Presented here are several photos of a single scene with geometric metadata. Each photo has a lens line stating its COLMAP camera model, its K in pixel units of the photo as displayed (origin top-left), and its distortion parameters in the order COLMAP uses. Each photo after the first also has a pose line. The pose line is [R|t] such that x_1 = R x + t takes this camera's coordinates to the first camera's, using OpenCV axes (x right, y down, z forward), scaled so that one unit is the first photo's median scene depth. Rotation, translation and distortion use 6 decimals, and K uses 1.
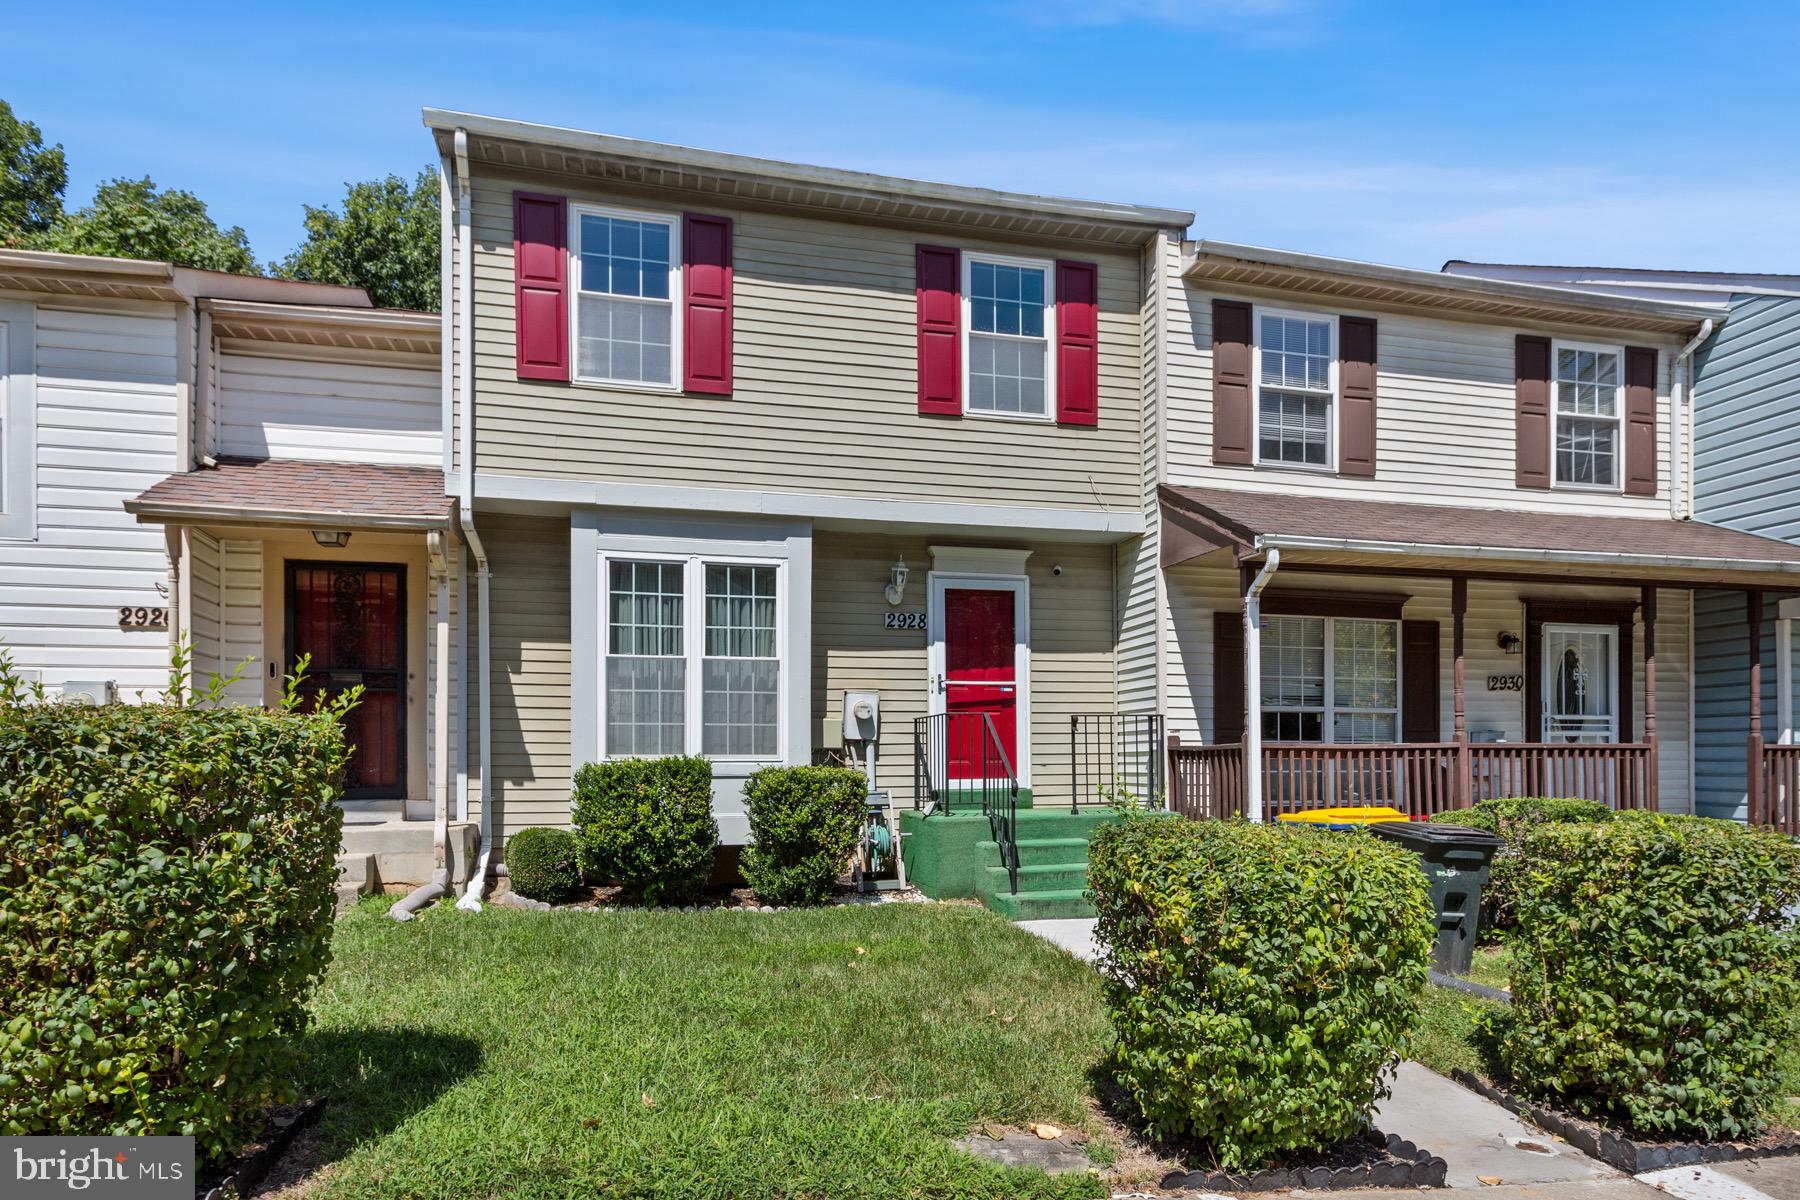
lens RADIAL K [[809.4, 0, 903.6], [0, 809.4, 589.8], [0, 0, 1]] dist [0.002565, -0.000038]
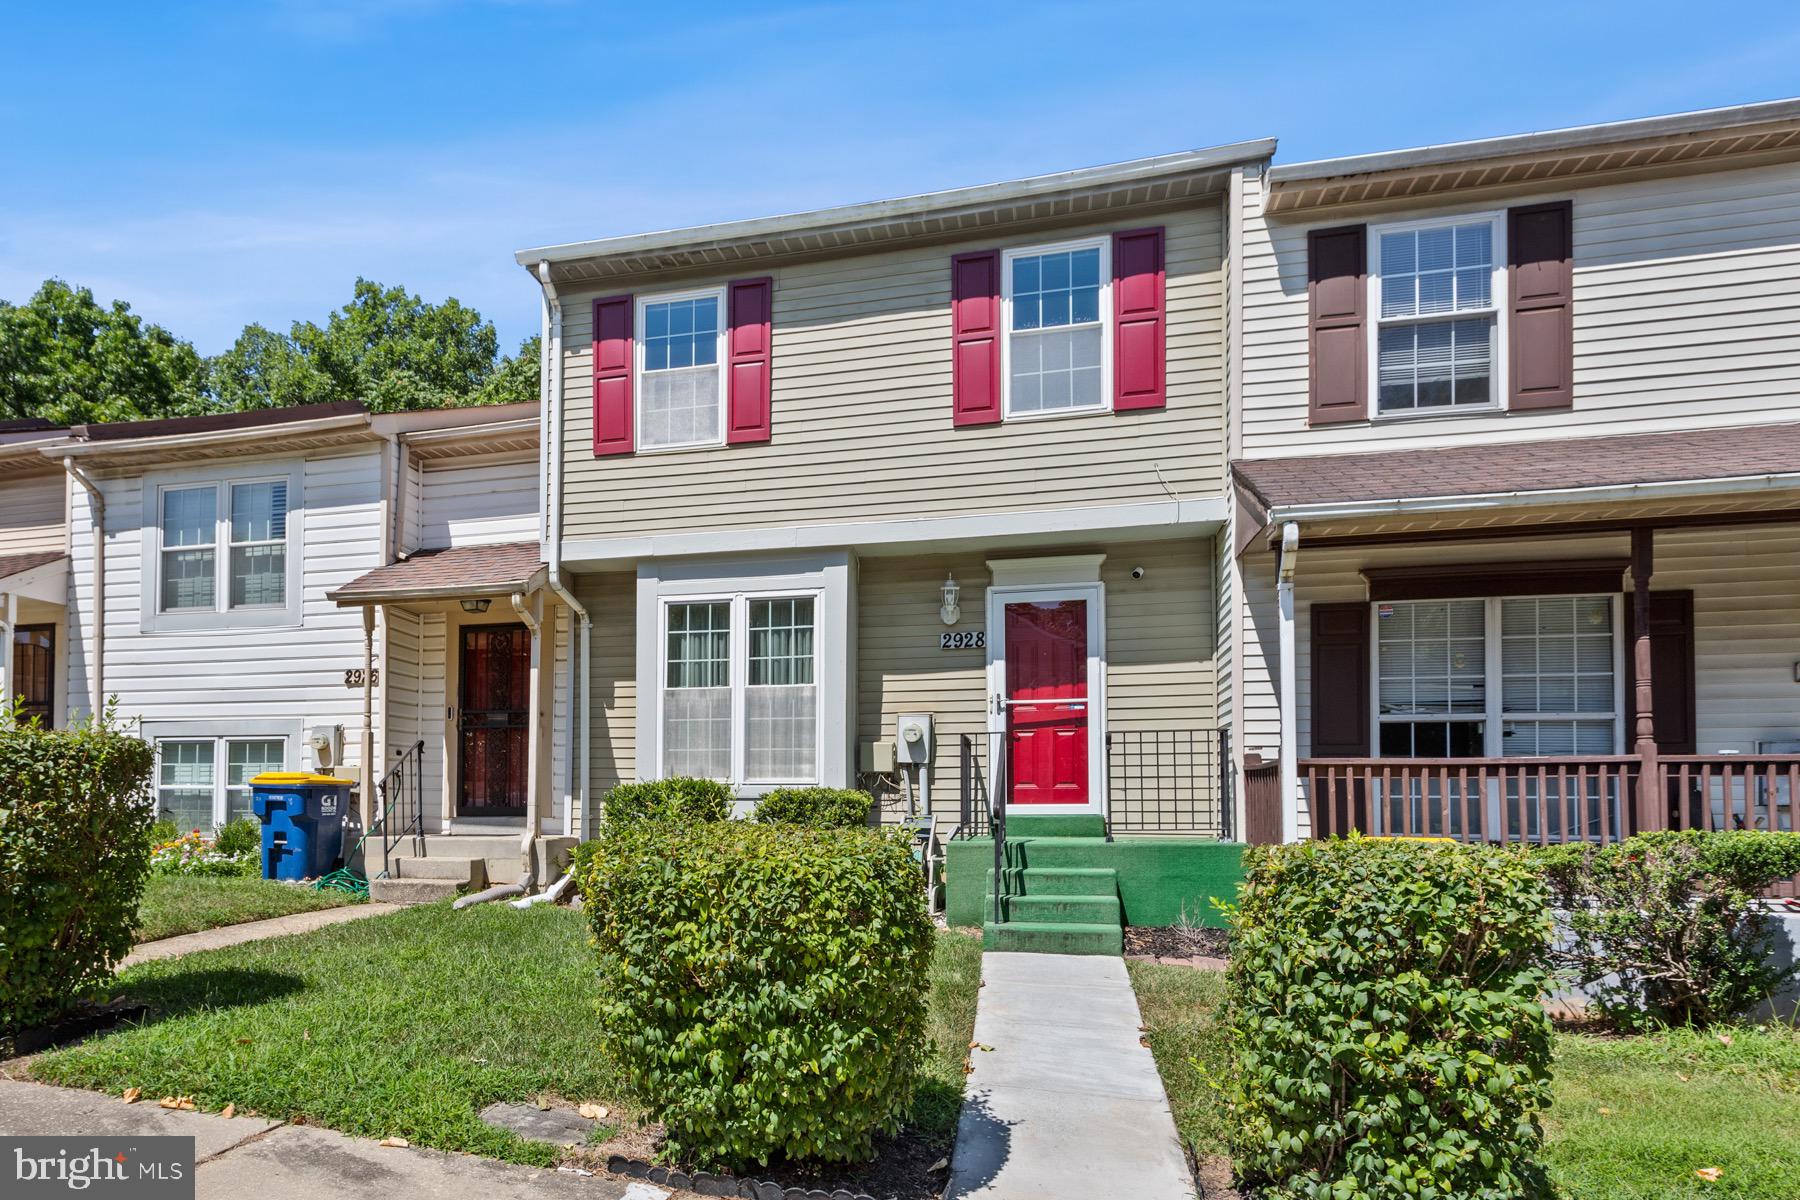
lens RADIAL K [[839.6, 0, 900.0], [0, 839.6, 600.0], [0, 0, 1]] dist [0.001620, -0.000601]
pose [[0.919646, -0.087354, -0.382912, 0.333406], [0.078571, 0.996163, -0.038552, 0.023920], [0.384810, 0.005368, 0.922980, 0.042819]]
